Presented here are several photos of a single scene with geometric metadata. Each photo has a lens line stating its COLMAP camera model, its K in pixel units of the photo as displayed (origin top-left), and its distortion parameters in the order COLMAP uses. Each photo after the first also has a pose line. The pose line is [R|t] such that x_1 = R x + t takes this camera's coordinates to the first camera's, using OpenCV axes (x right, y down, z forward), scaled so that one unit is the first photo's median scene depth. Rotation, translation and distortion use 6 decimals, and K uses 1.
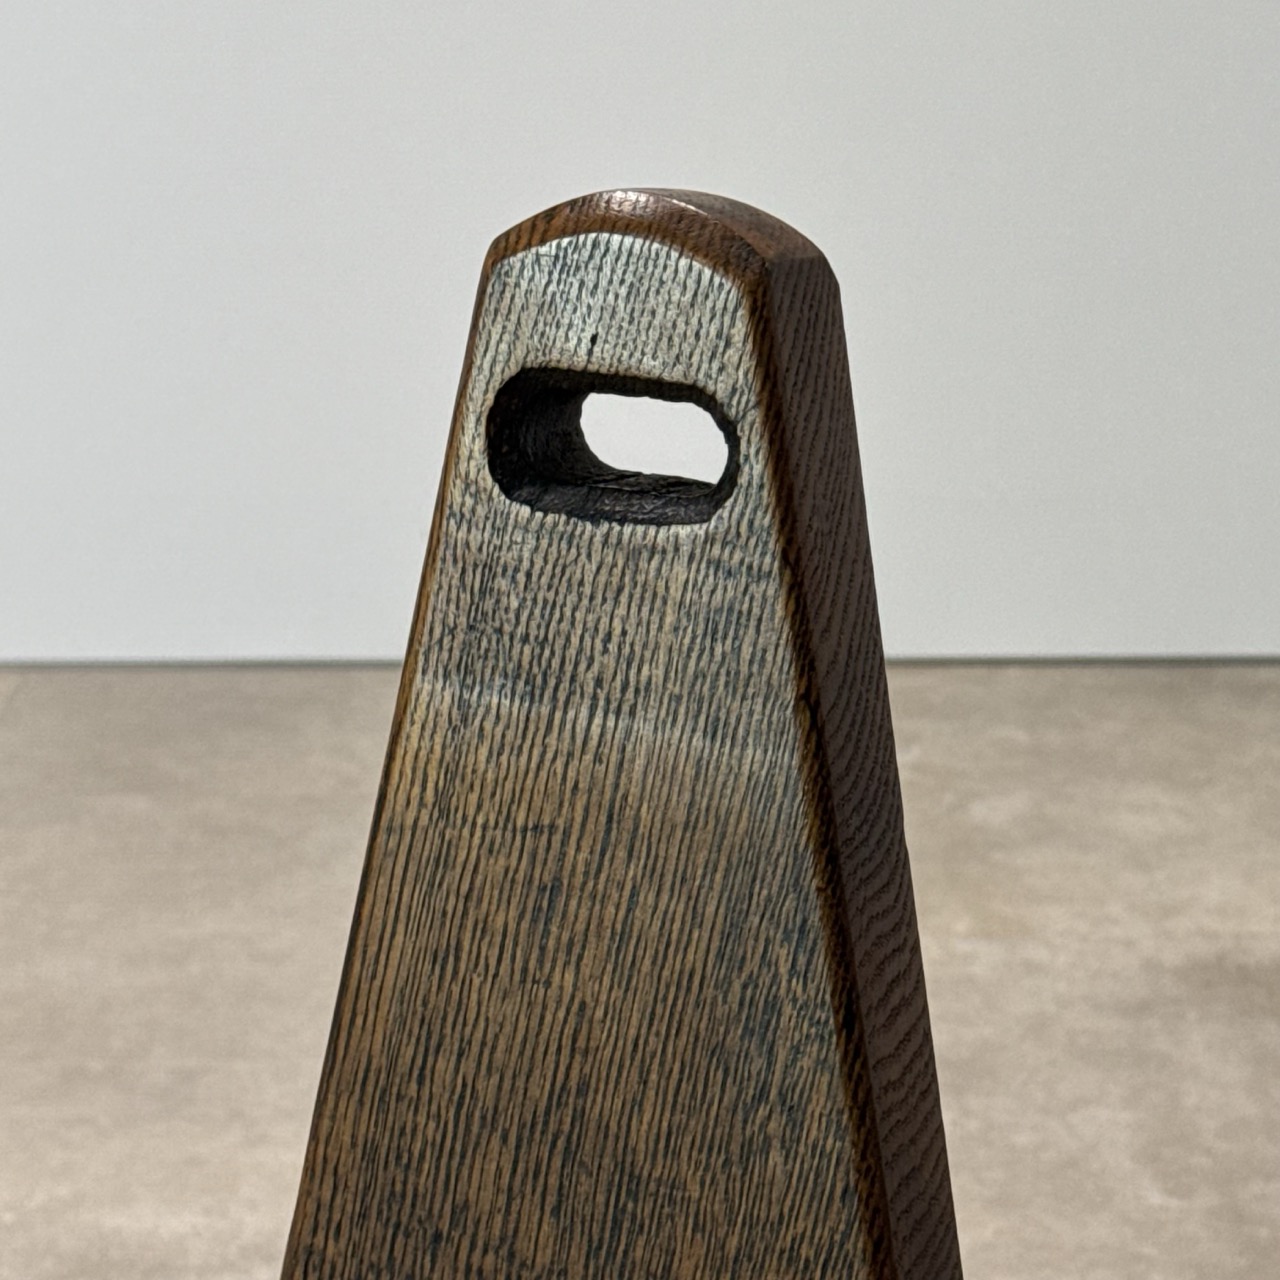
lens RADIAL K [[3758.0, 0, 617.1], [0, 3758.0, 638.0], [0, 0, 1]] dist [0.097063, 0.535357]
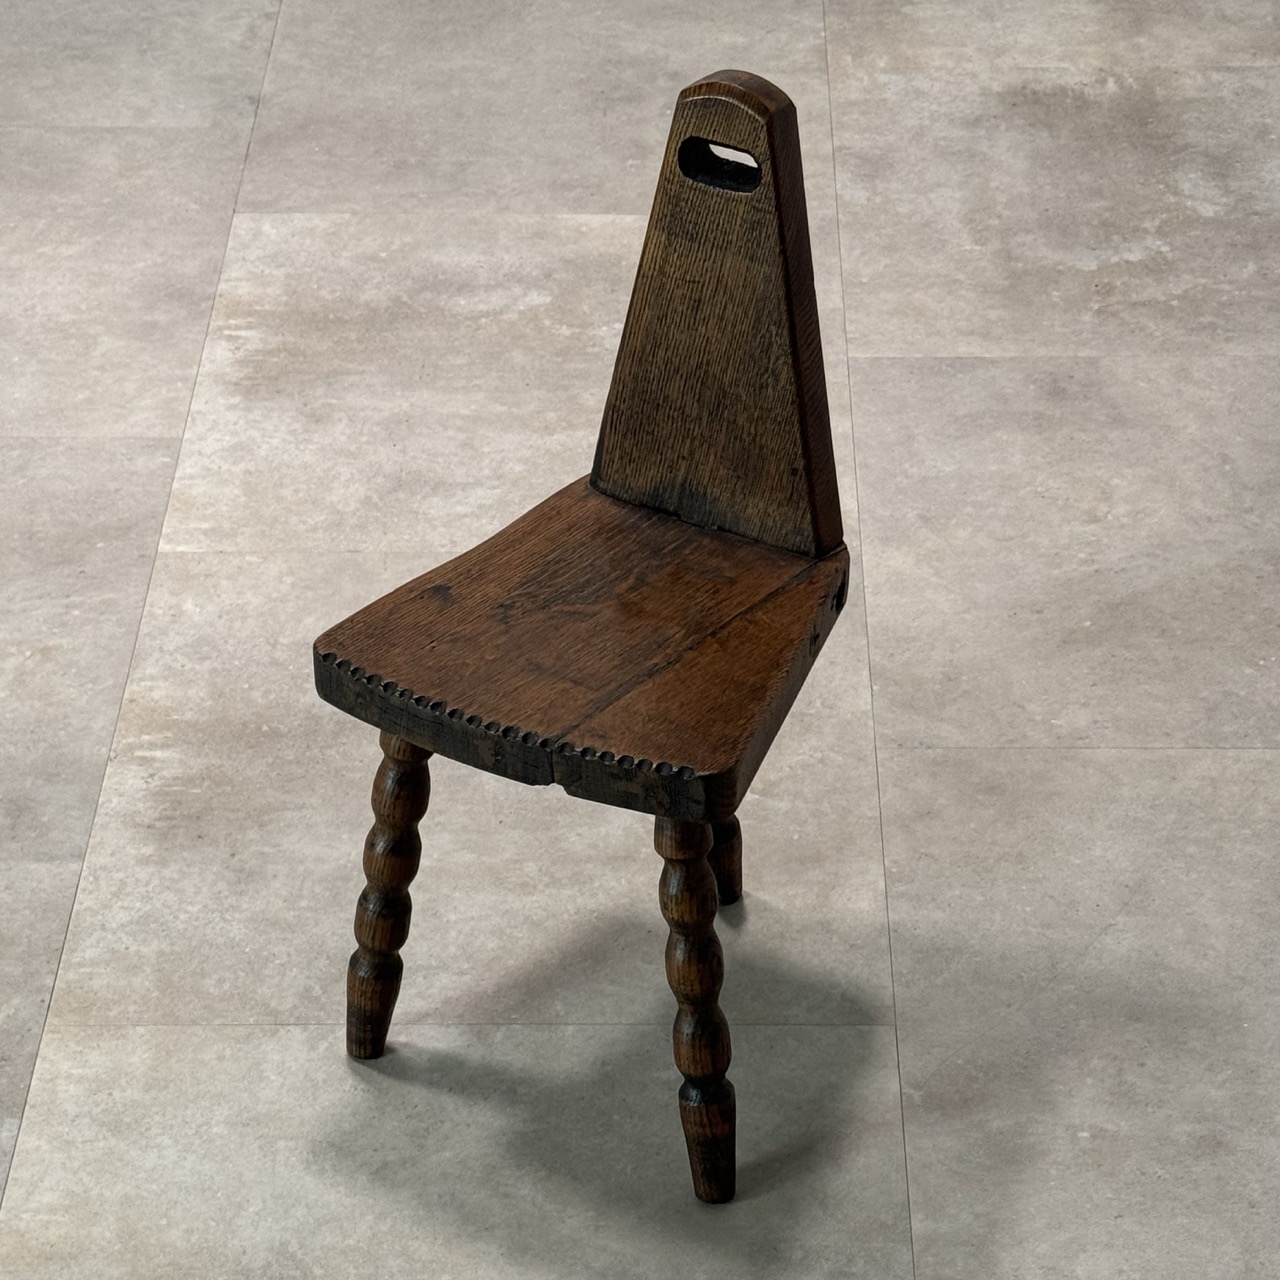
lens RADIAL K [[3287.9, 0, 640.0], [0, 3287.9, 640.0], [0, 0, 1]] dist [0.041177, 0.428583]
pose [[0.999998, 0.001821, -0.000232, -0.061814], [-0.001626, 0.937283, 0.348566, -0.588832], [0.000852, -0.348565, 0.937284, -1.551372]]
